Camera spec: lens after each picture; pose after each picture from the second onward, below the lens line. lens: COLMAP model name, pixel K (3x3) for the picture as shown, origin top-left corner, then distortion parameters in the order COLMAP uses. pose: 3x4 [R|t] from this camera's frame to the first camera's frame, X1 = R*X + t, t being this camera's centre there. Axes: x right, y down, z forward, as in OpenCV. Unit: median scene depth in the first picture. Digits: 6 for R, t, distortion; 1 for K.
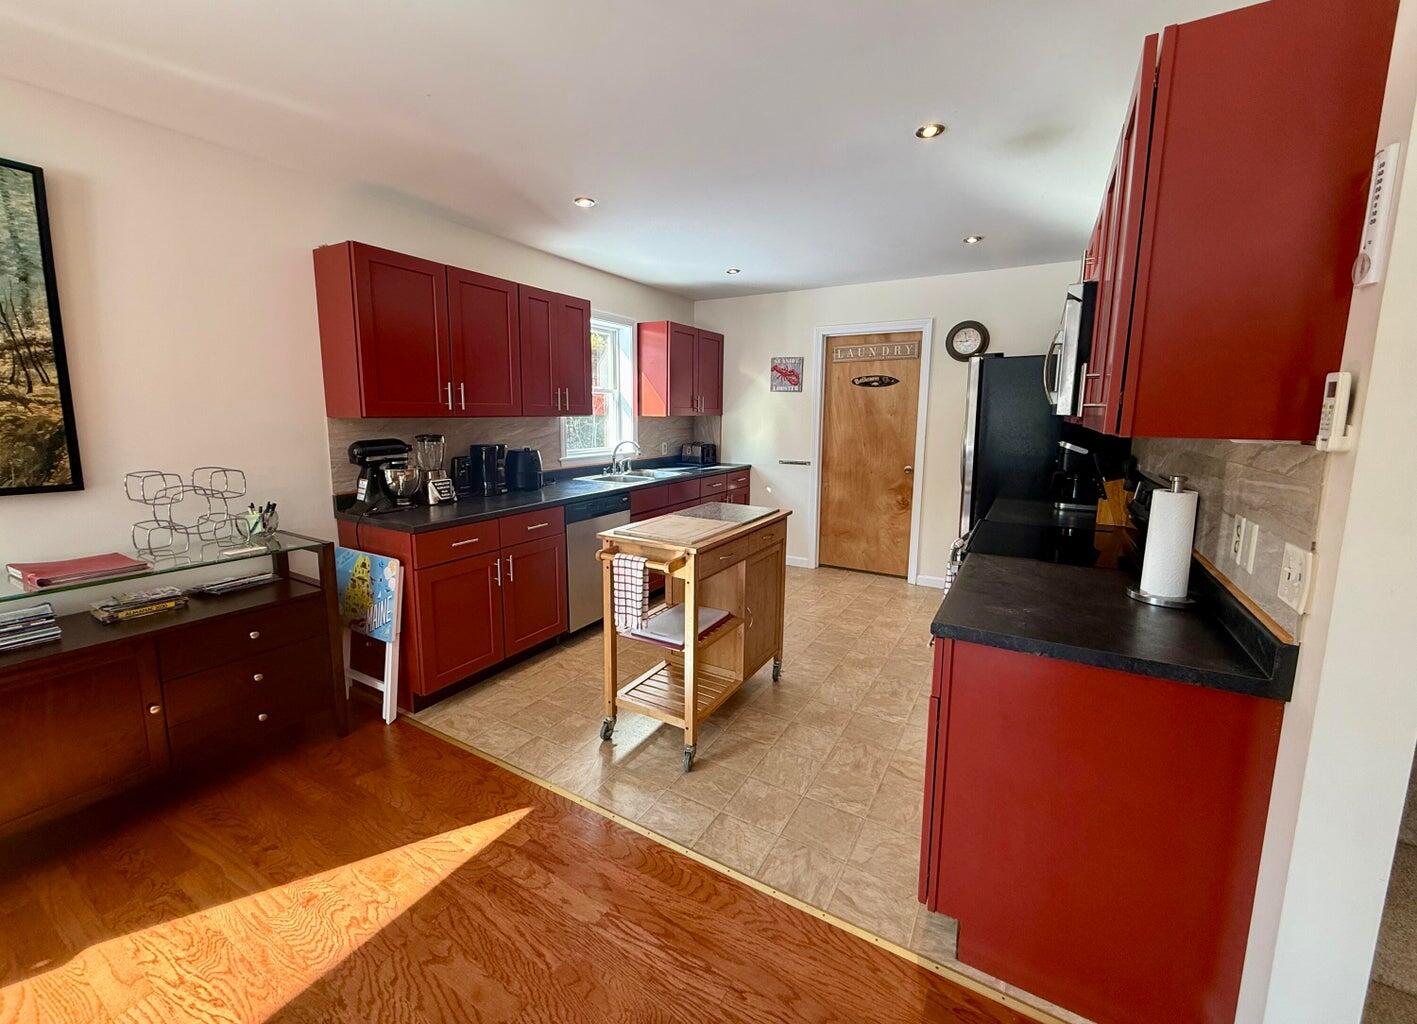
lens RADIAL K [[570.8, 0, 702.6], [0, 570.8, 503.5], [0, 0, 1]] dist [0.000332, -0.000025]
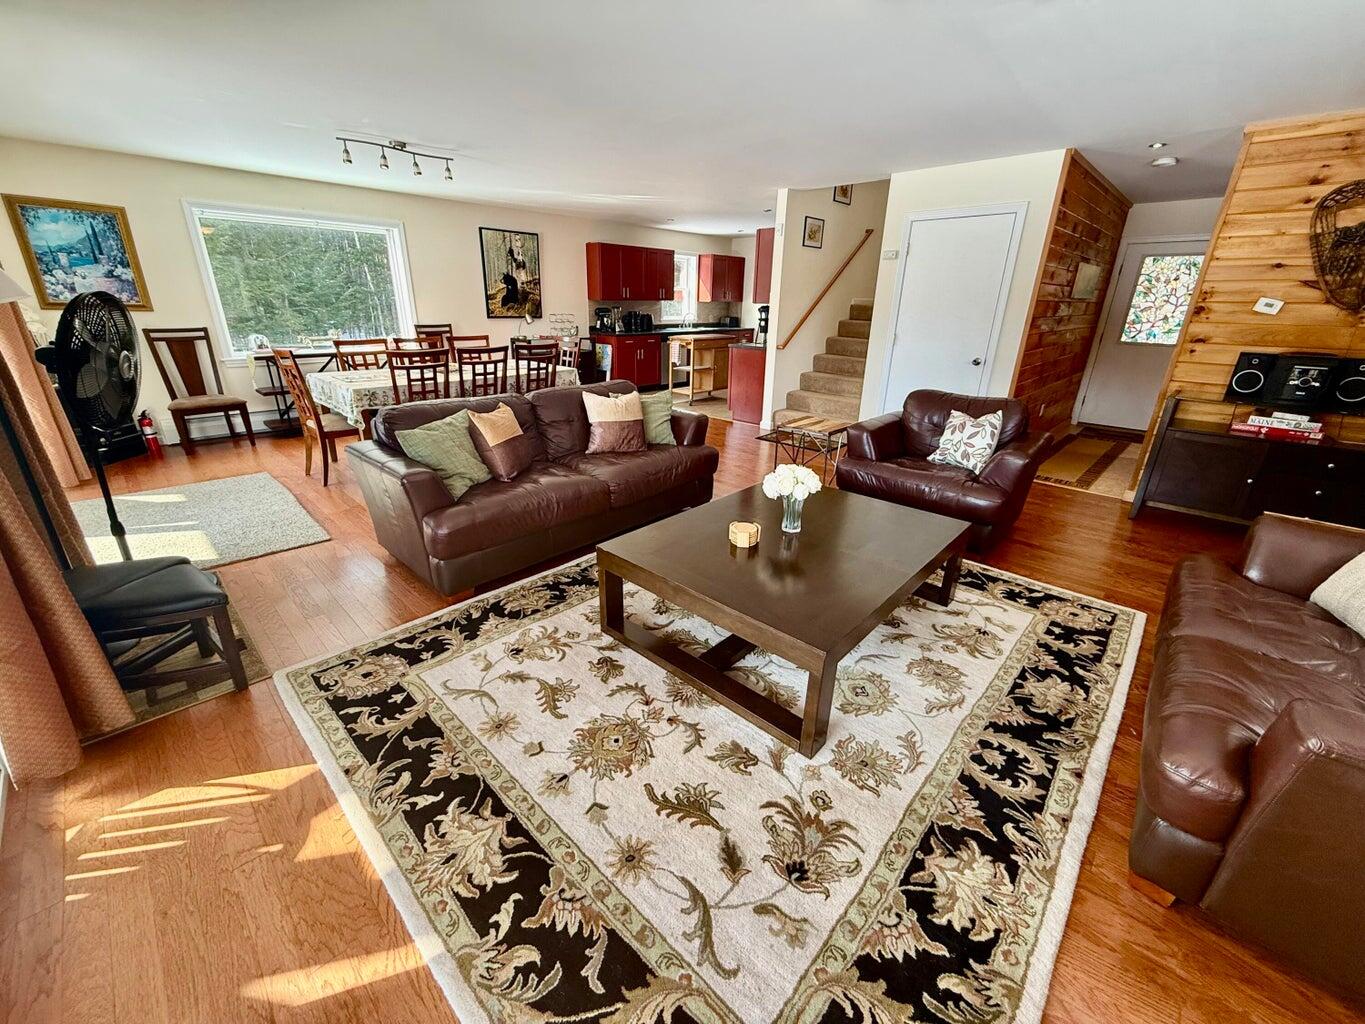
lens RADIAL K [[543.1, 0, 684.2], [0, 543.1, 511.1], [0, 0, 1]] dist [-0.000022, -0.000253]
pose [[0.976522, 0.090429, -0.195518, 0.319540], [-0.047036, 0.975231, 0.216129, 0.181964], [0.210219, -0.201858, 0.956588, -1.155325]]
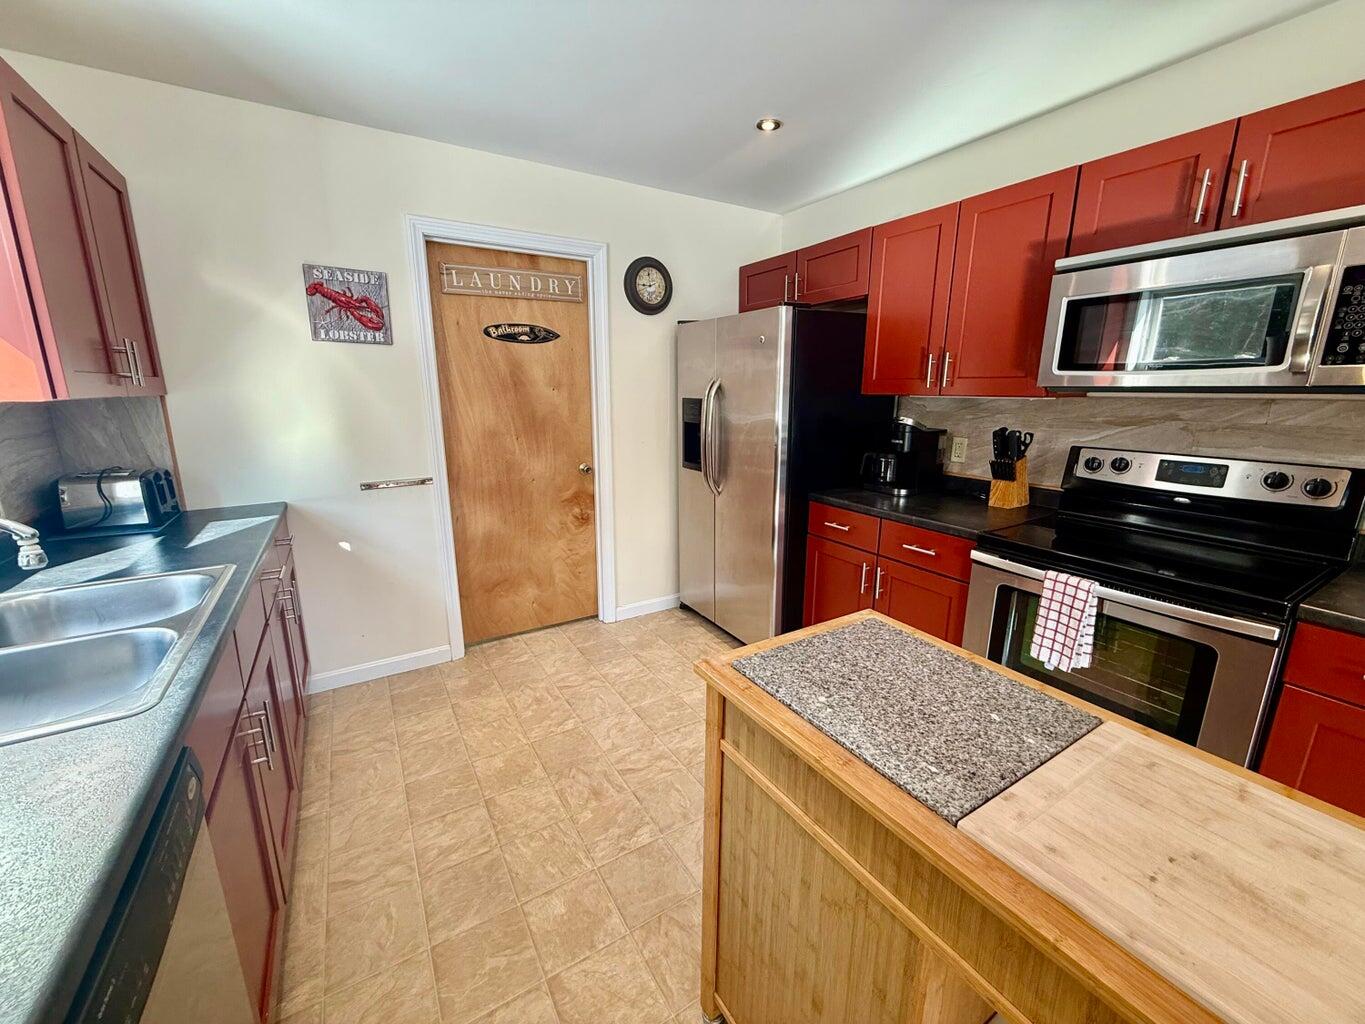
lens RADIAL K [[543.1, 0, 684.4], [0, 543.1, 515.0], [0, 0, 1]] dist [-0.000022, -0.000253]
pose [[0.469059, -0.208304, 0.858250, -0.158717], [0.143556, 0.976846, 0.158630, -0.091361], [-0.871421, 0.048801, 0.488102, 0.573525]]
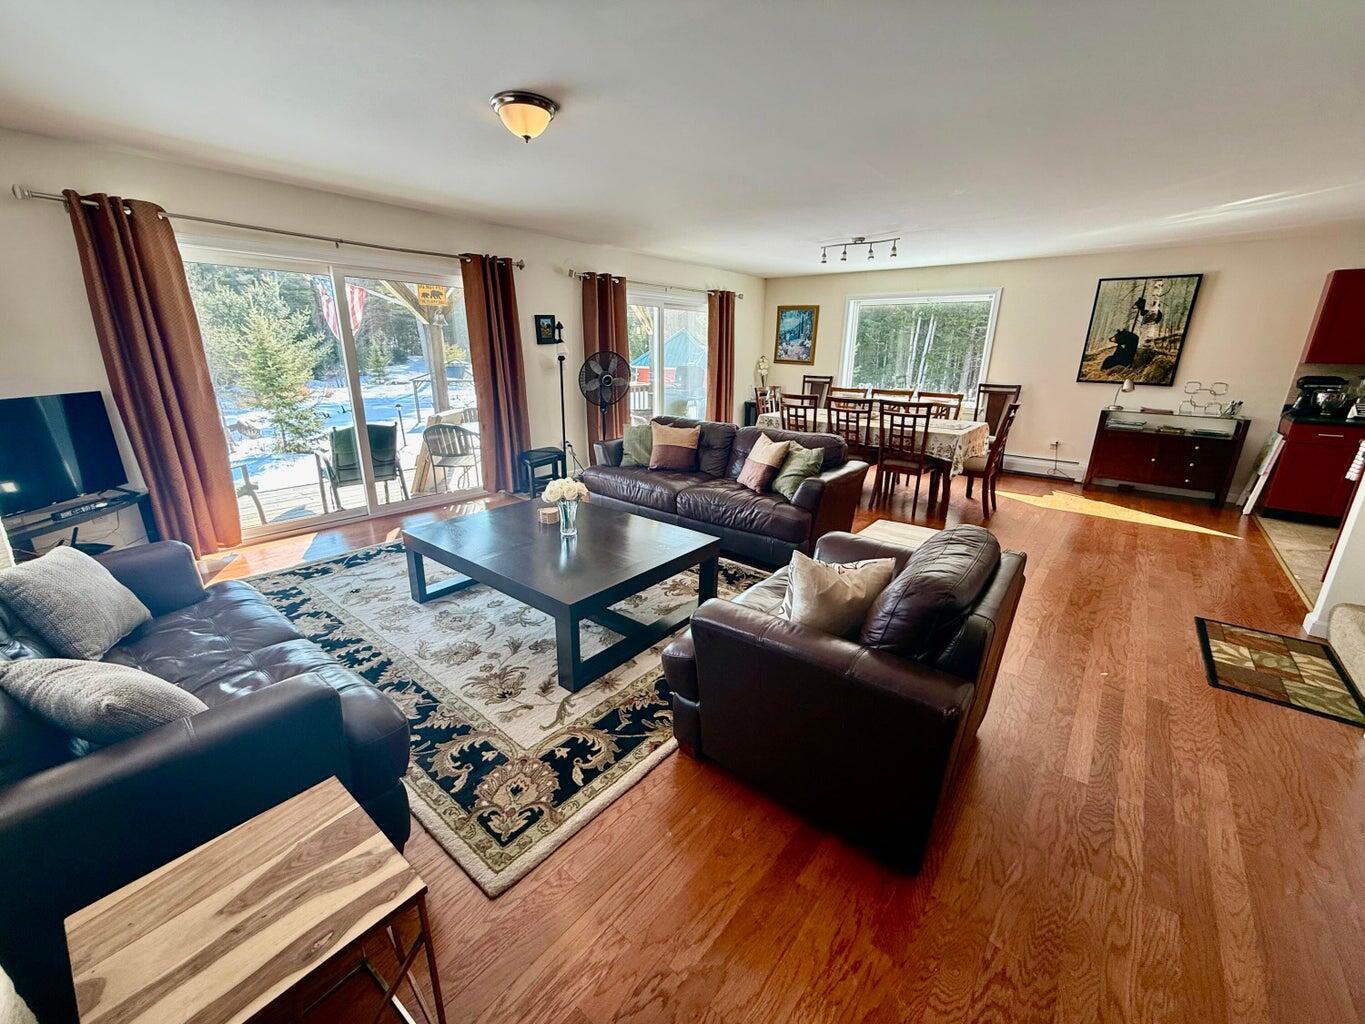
lens RADIAL K [[543.1, 0, 687.4], [0, 543.1, 514.8], [0, 0, 1]] dist [-0.000022, -0.000253]
pose [[-0.143946, 0.284900, -0.947687, 0.903729], [-0.165999, 0.937139, 0.306943, 0.065075], [0.975563, 0.201499, -0.087604, -0.445852]]
